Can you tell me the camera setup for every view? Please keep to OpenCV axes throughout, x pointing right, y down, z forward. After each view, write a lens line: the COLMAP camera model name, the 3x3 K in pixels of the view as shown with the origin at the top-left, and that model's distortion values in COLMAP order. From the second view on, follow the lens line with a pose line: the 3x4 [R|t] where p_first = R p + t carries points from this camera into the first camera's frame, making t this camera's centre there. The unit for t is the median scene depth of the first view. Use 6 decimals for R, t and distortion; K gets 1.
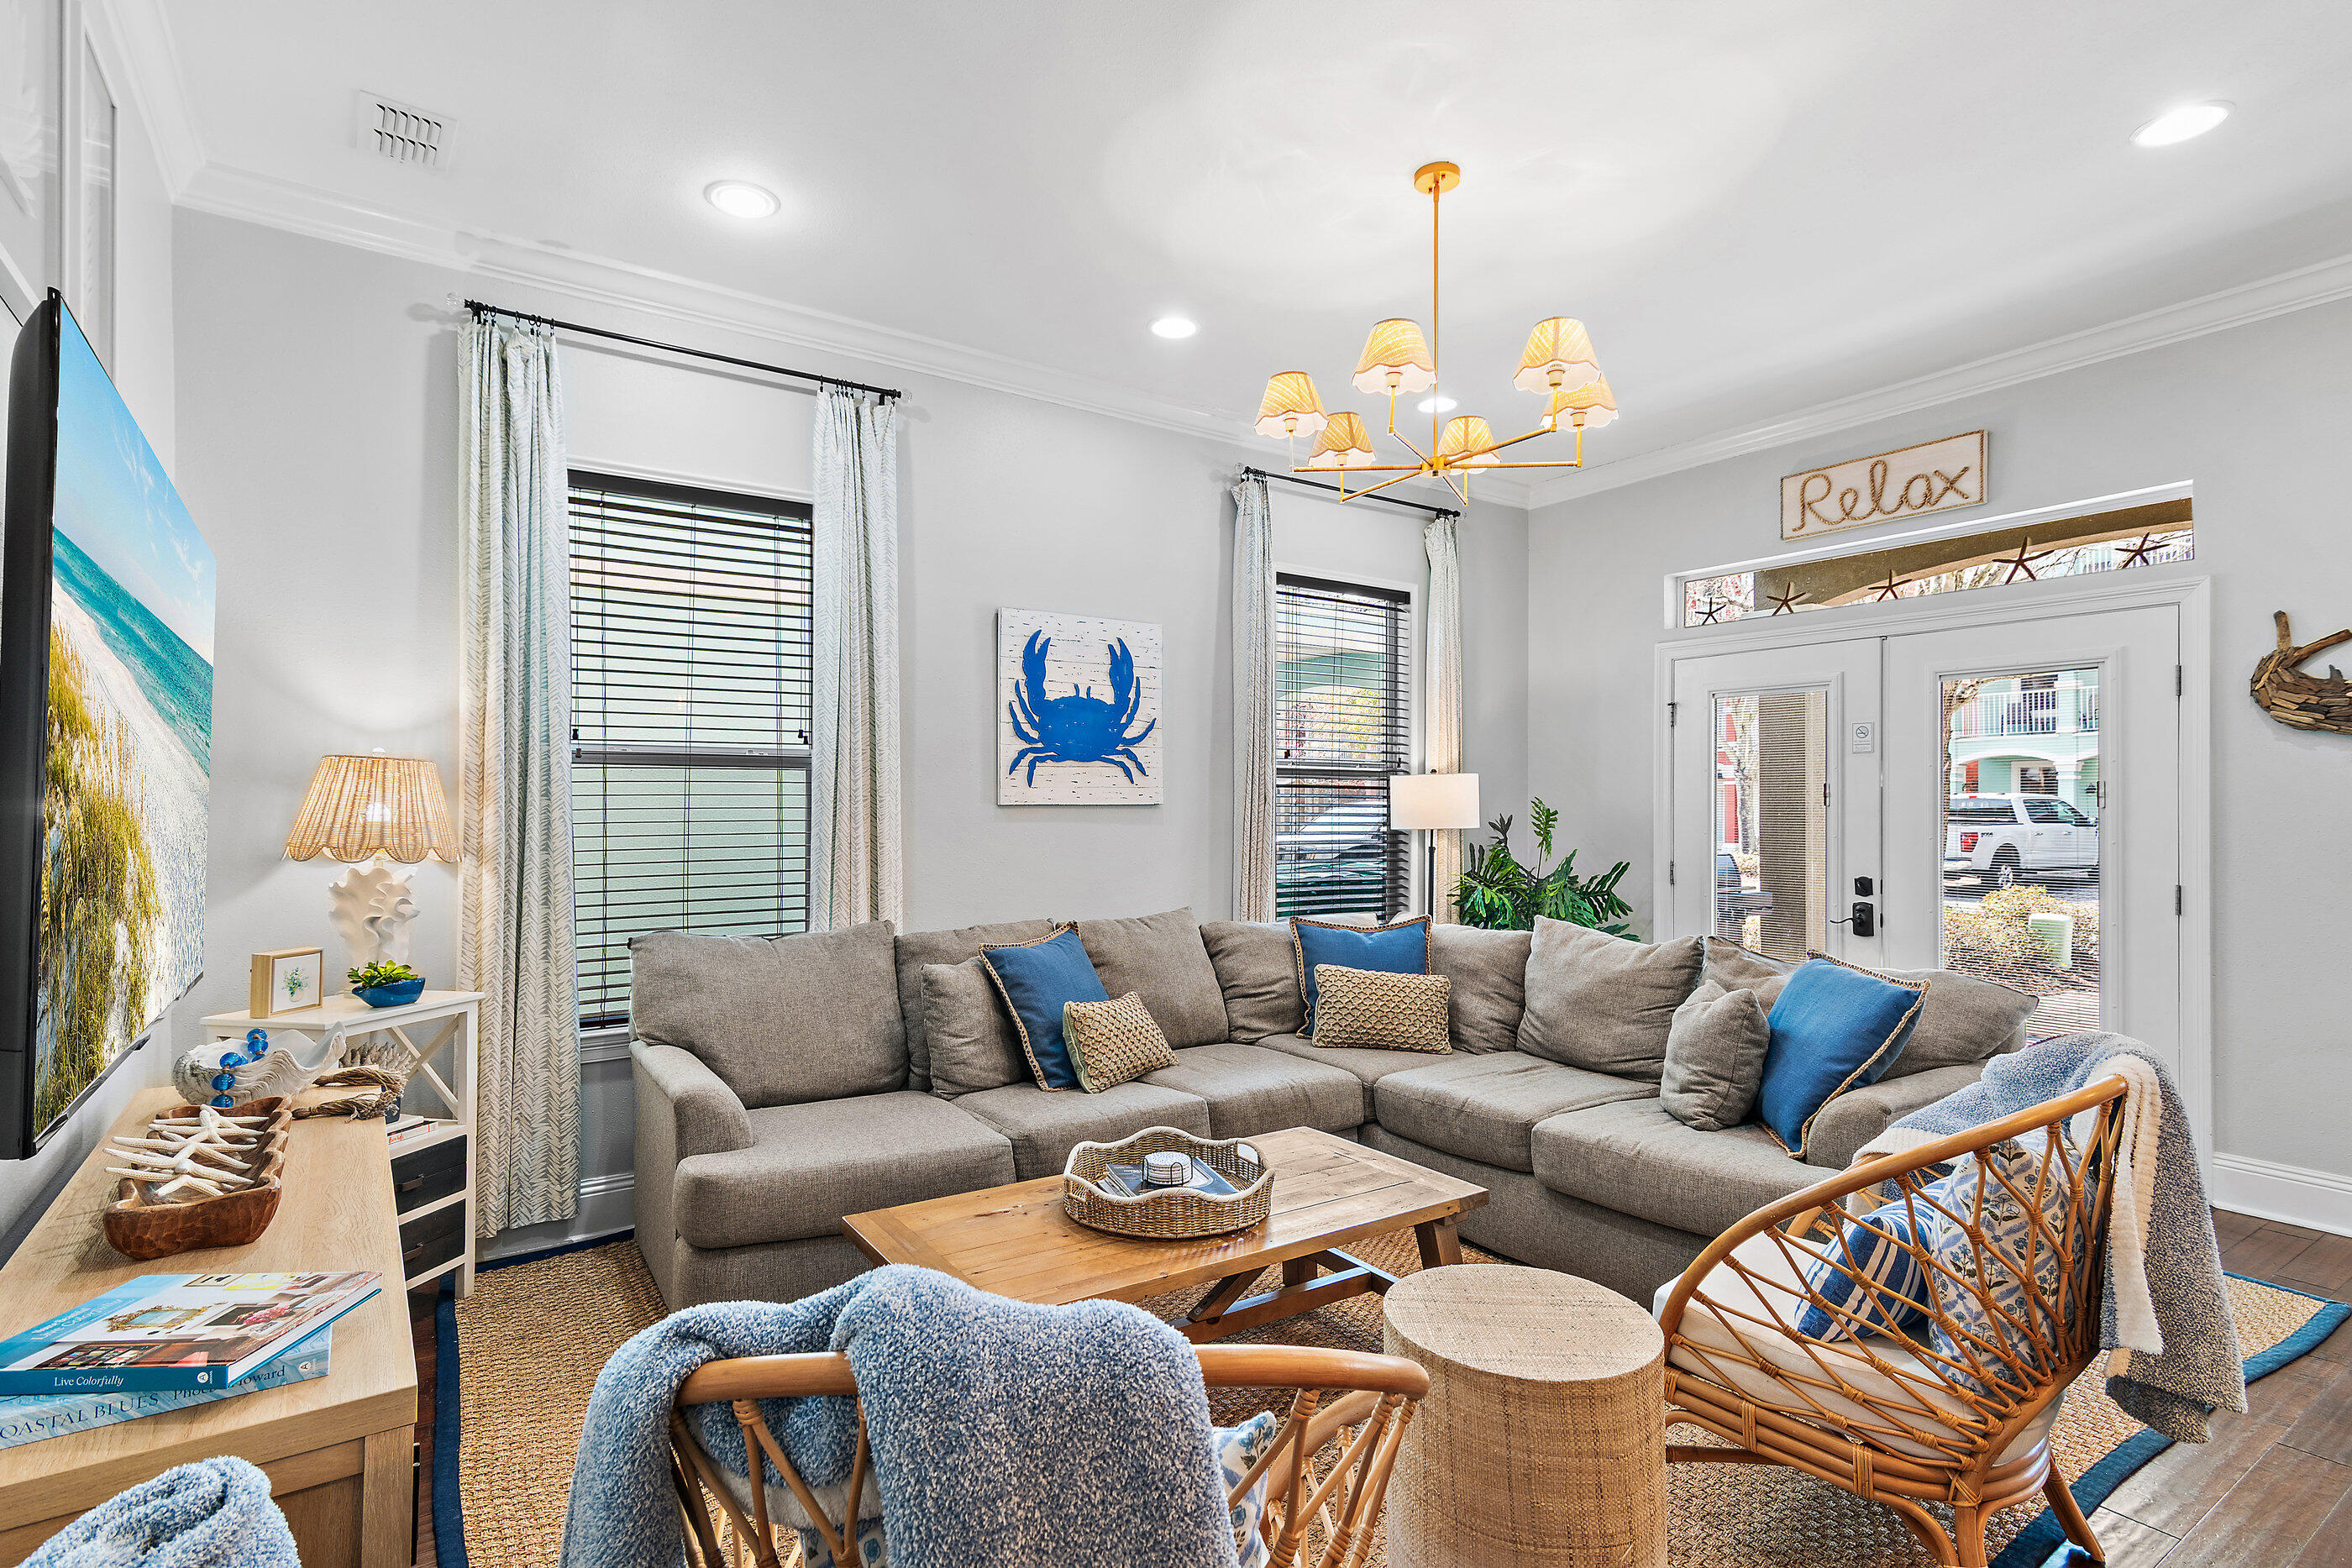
lens RADIAL K [[1168.1, 0, 1162.1], [0, 1168.1, 787.5], [0, 0, 1]] dist [0.001599, 0.000367]
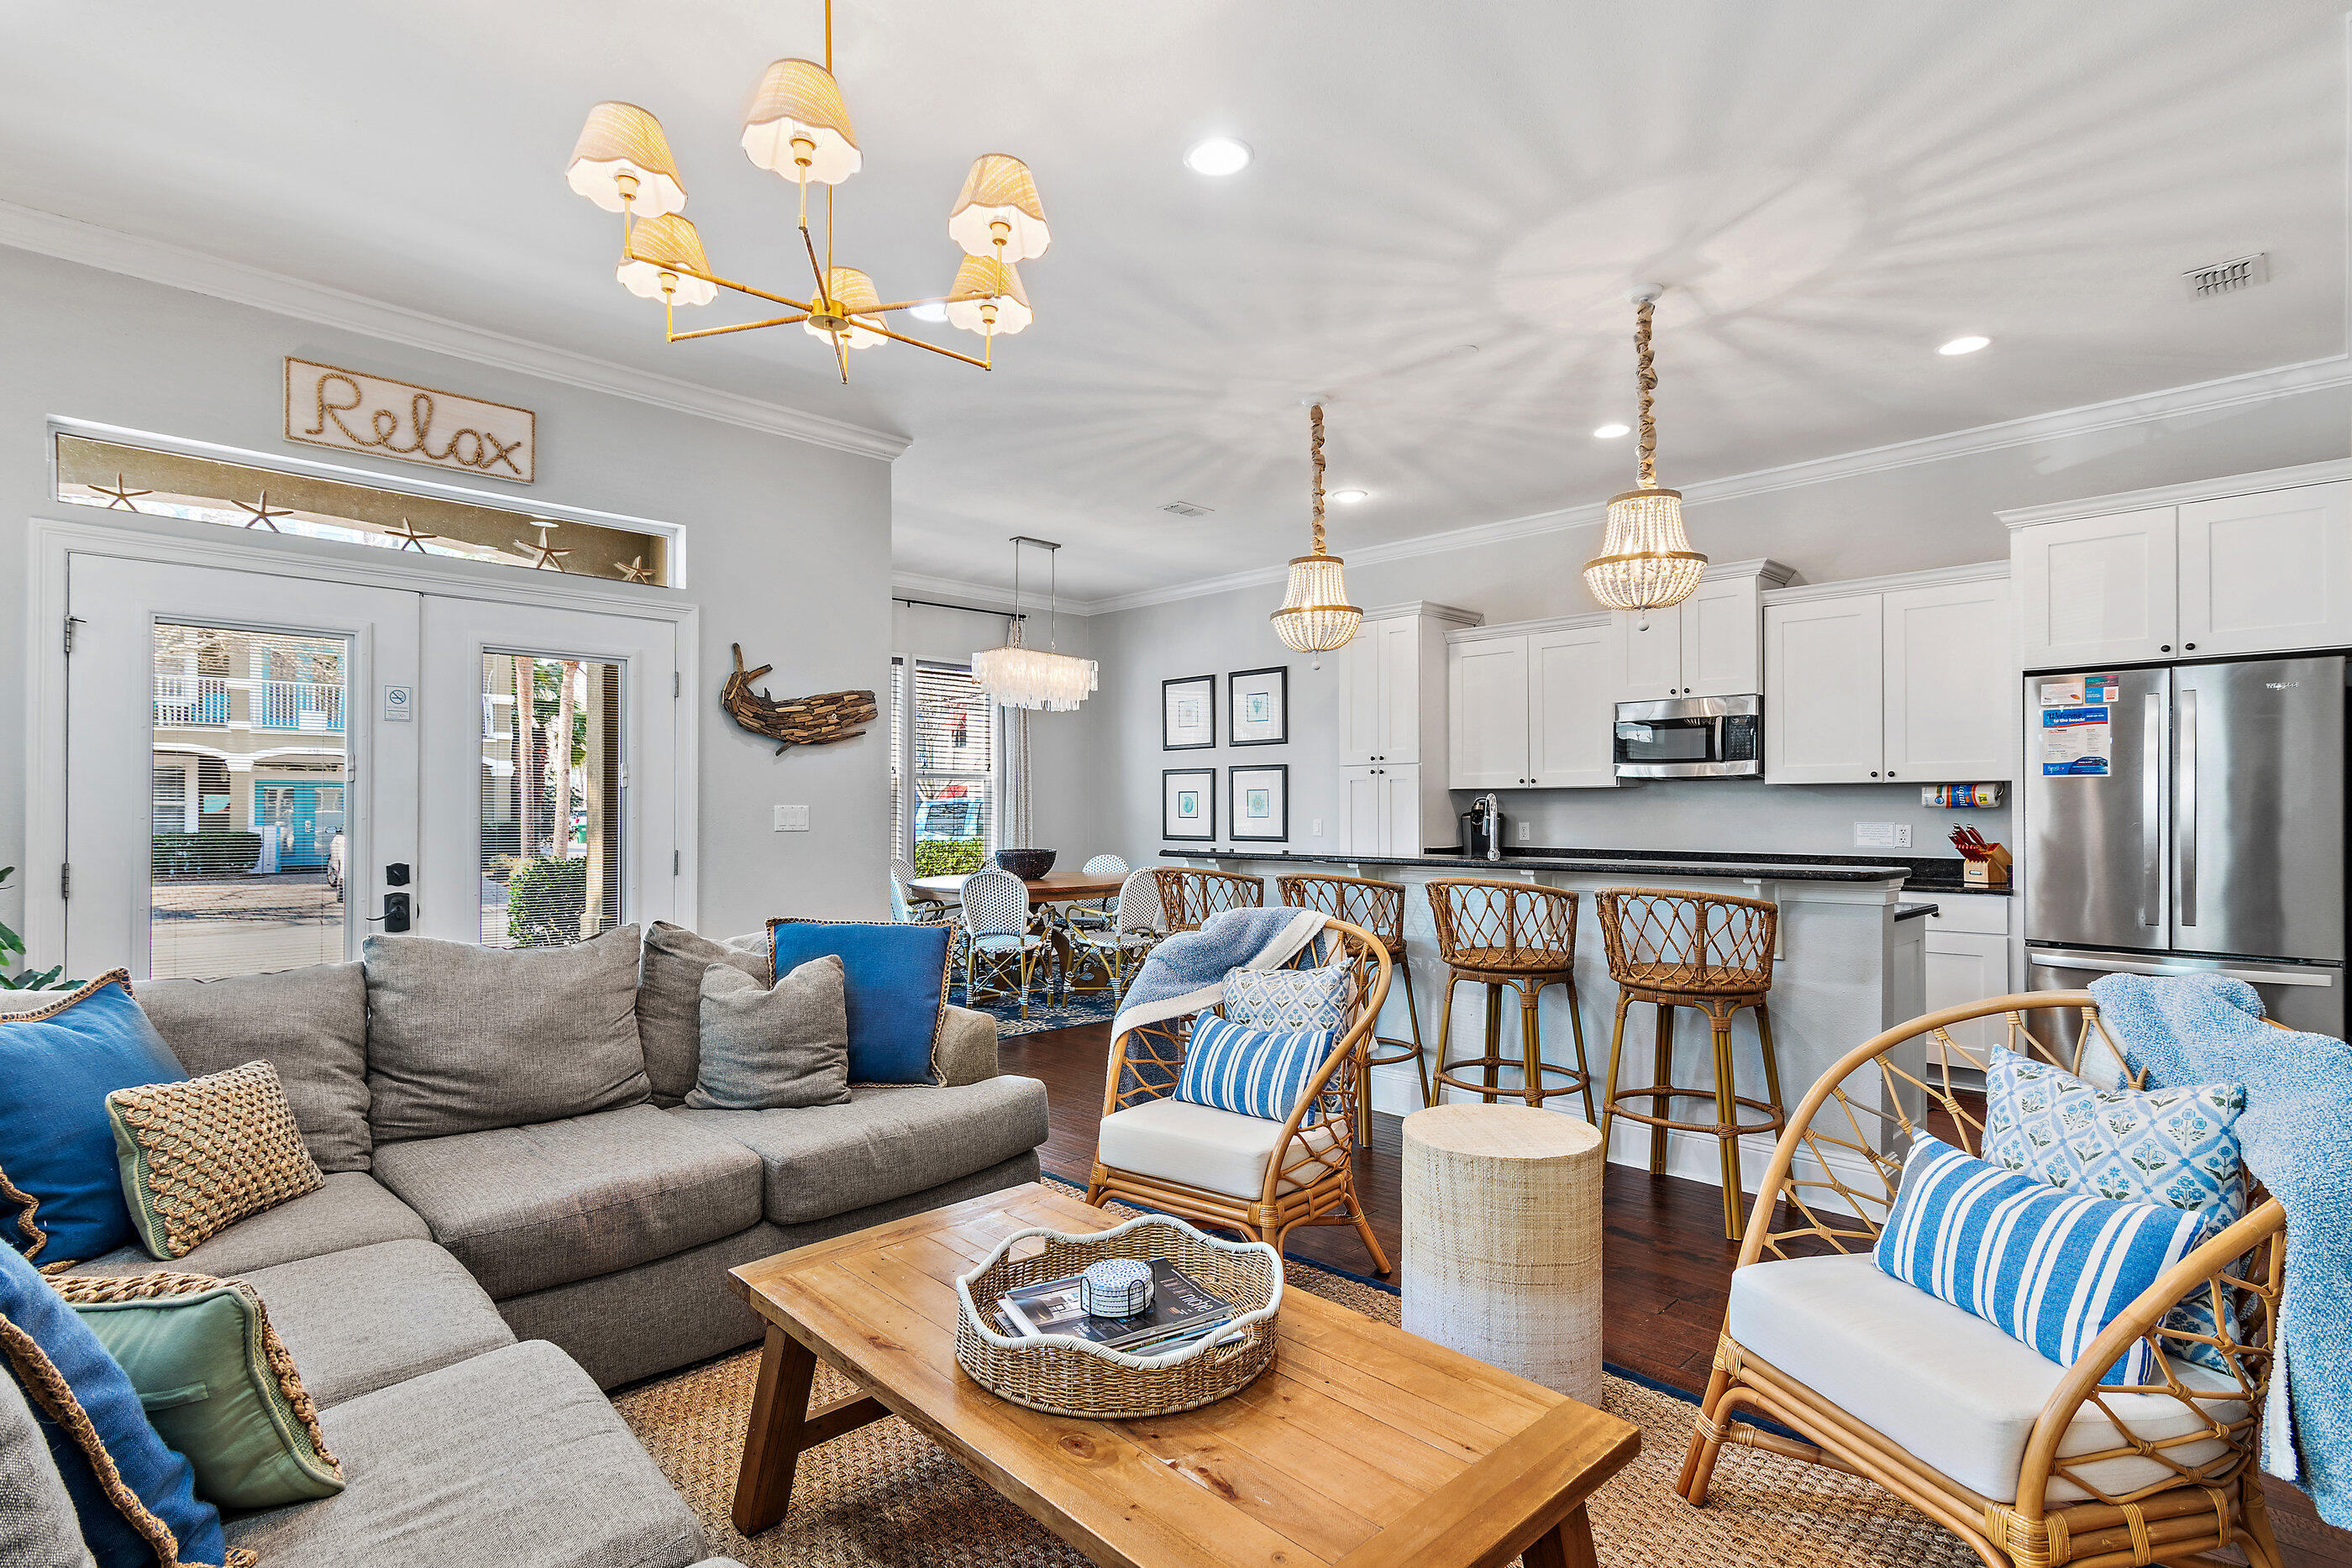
lens RADIAL K [[1168.1, 0, 1167.7], [0, 1168.1, 793.0], [0, 0, 1]] dist [0.001599, 0.000367]
pose [[-0.194754, 0.013380, 0.980761, -0.362659], [-0.016447, 0.999722, -0.016905, 0.029125], [-0.980714, -0.019423, -0.194480, 0.607589]]
